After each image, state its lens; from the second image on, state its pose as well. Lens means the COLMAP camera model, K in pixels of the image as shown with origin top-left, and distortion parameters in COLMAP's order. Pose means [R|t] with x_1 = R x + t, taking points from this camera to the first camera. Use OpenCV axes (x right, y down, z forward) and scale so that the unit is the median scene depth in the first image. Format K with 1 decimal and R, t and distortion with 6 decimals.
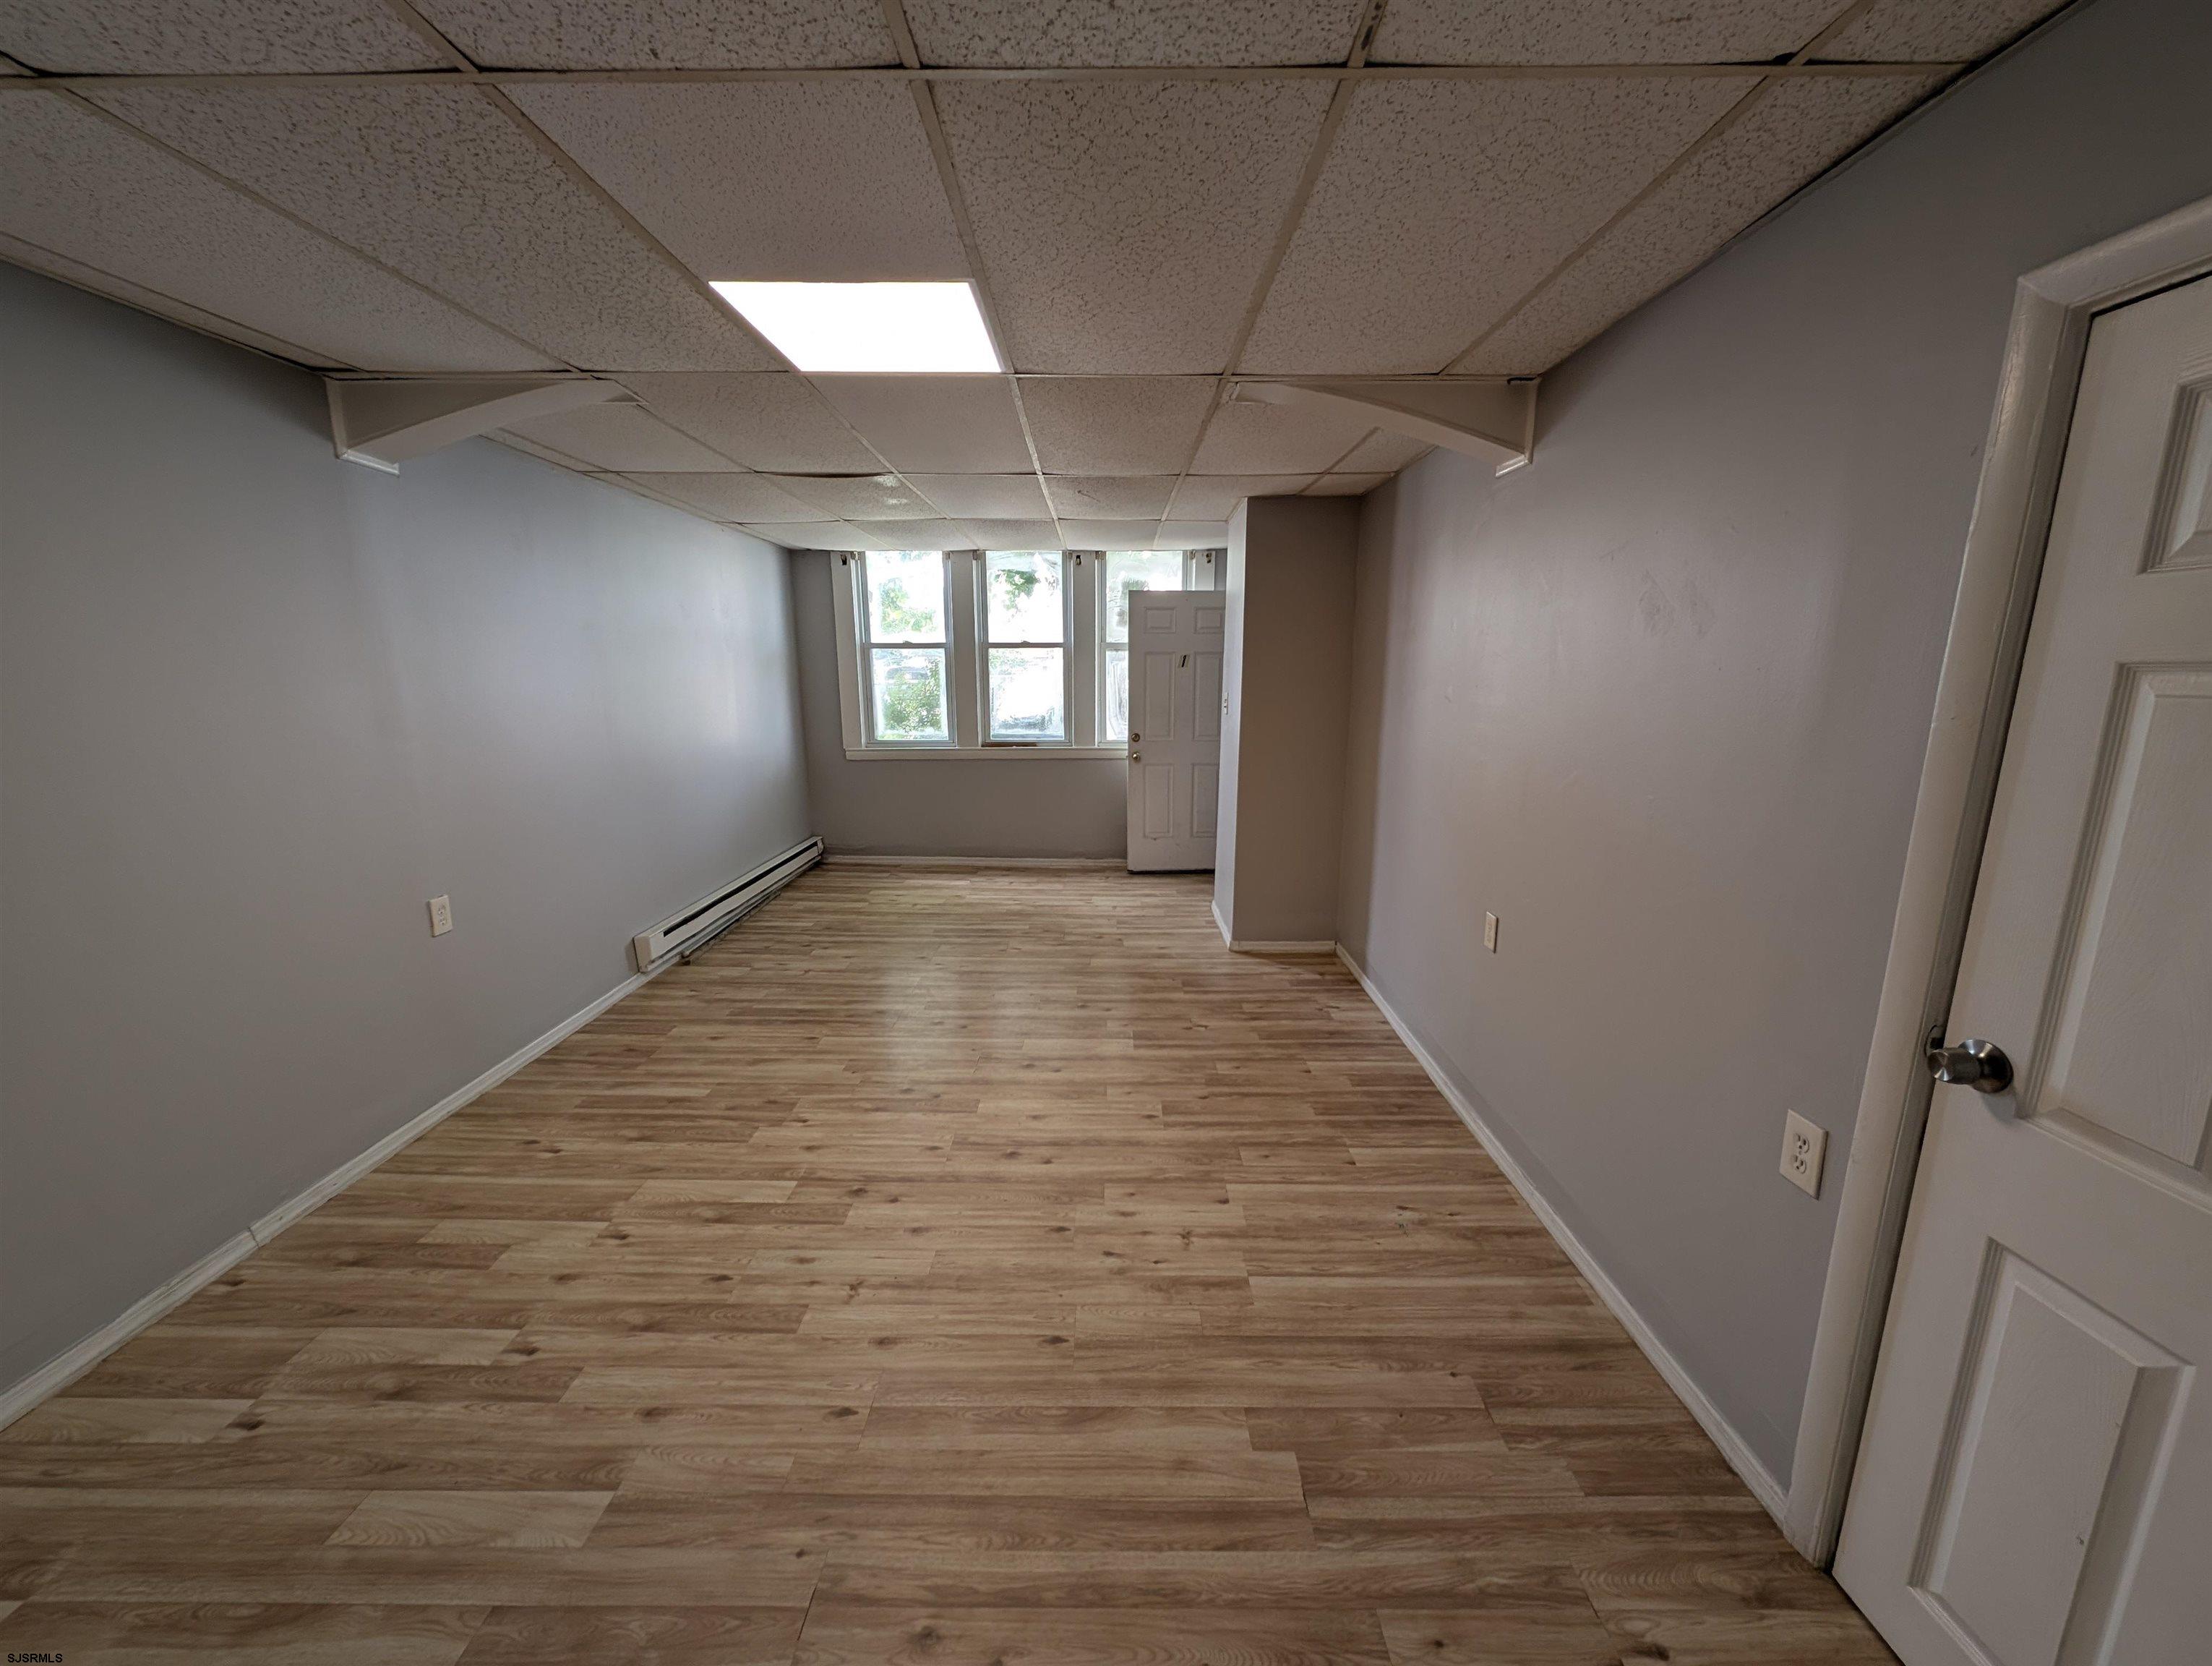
lens RADIAL K [[829.4, 0, 1110.0], [0, 829.4, 832.4], [0, 0, 1]] dist [0.013562, -0.008643]
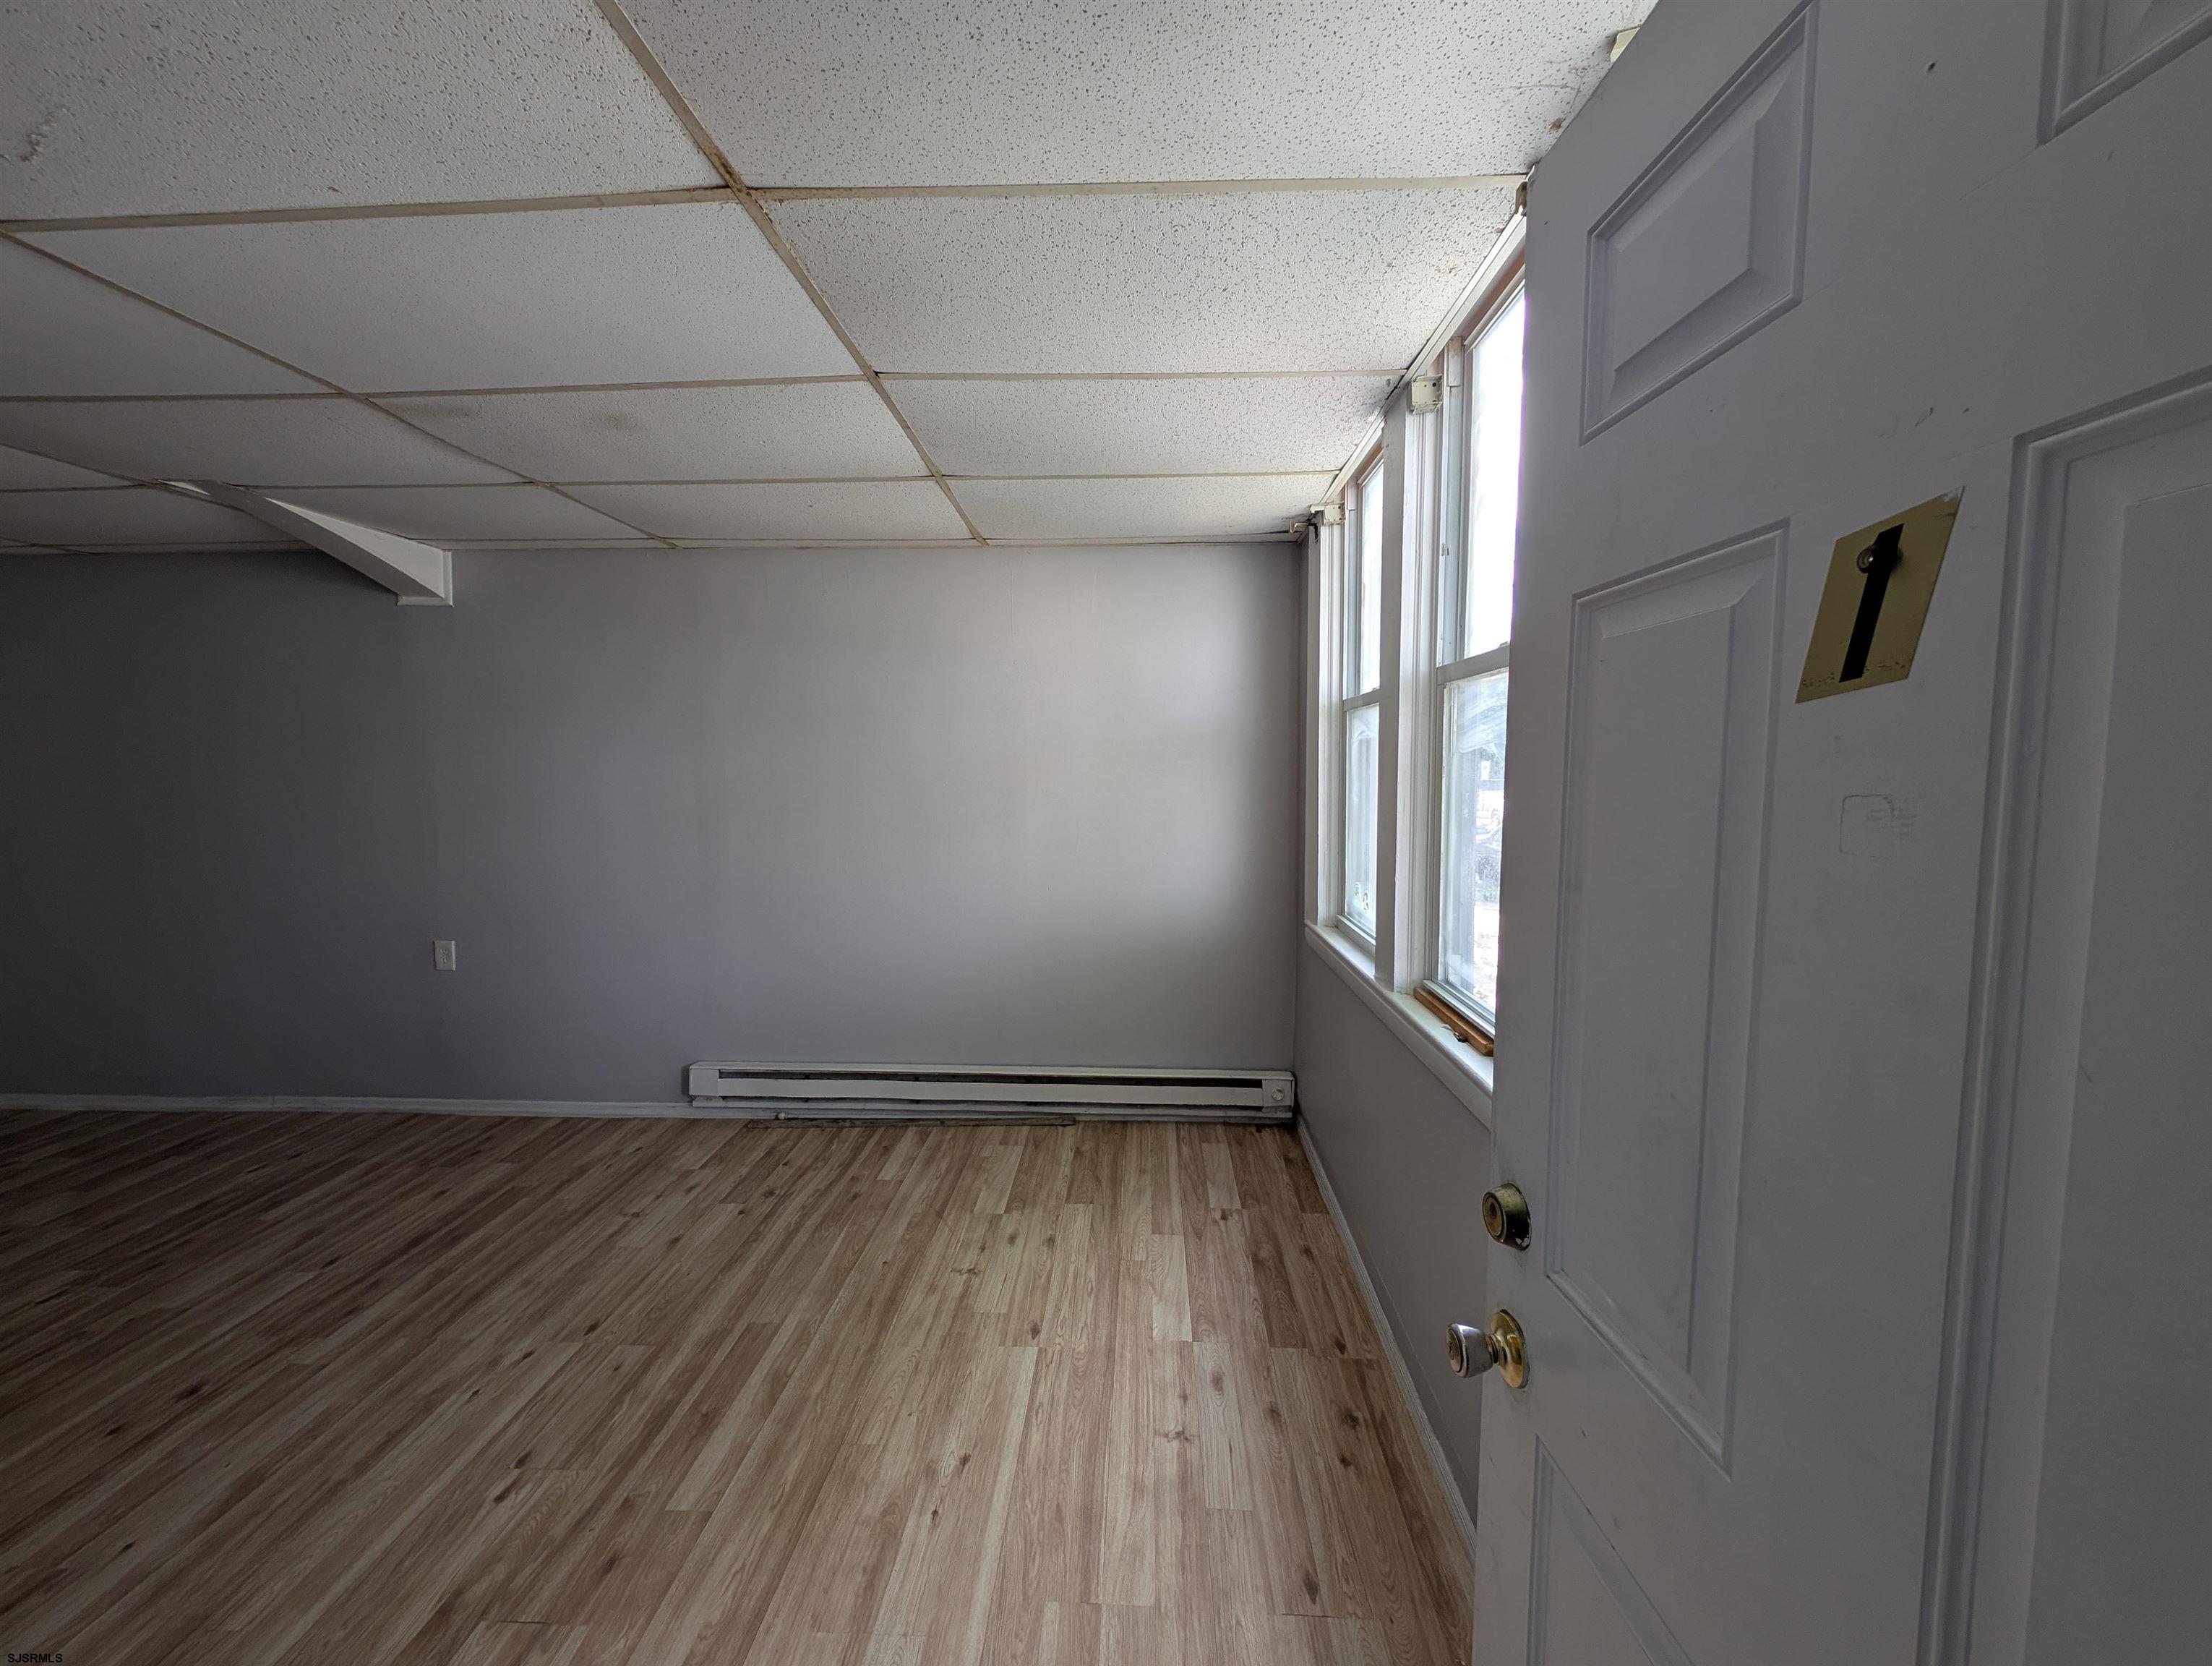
lens RADIAL K [[829.4, 0, 1110.0], [0, 829.4, 832.4], [0, 0, 1]] dist [0.013562, -0.008643]
pose [[-0.046189, 0.082355, -0.995532, 0.220860], [-0.190326, 0.977614, 0.089703, -0.231730], [0.980634, 0.193619, -0.029481, 1.211661]]
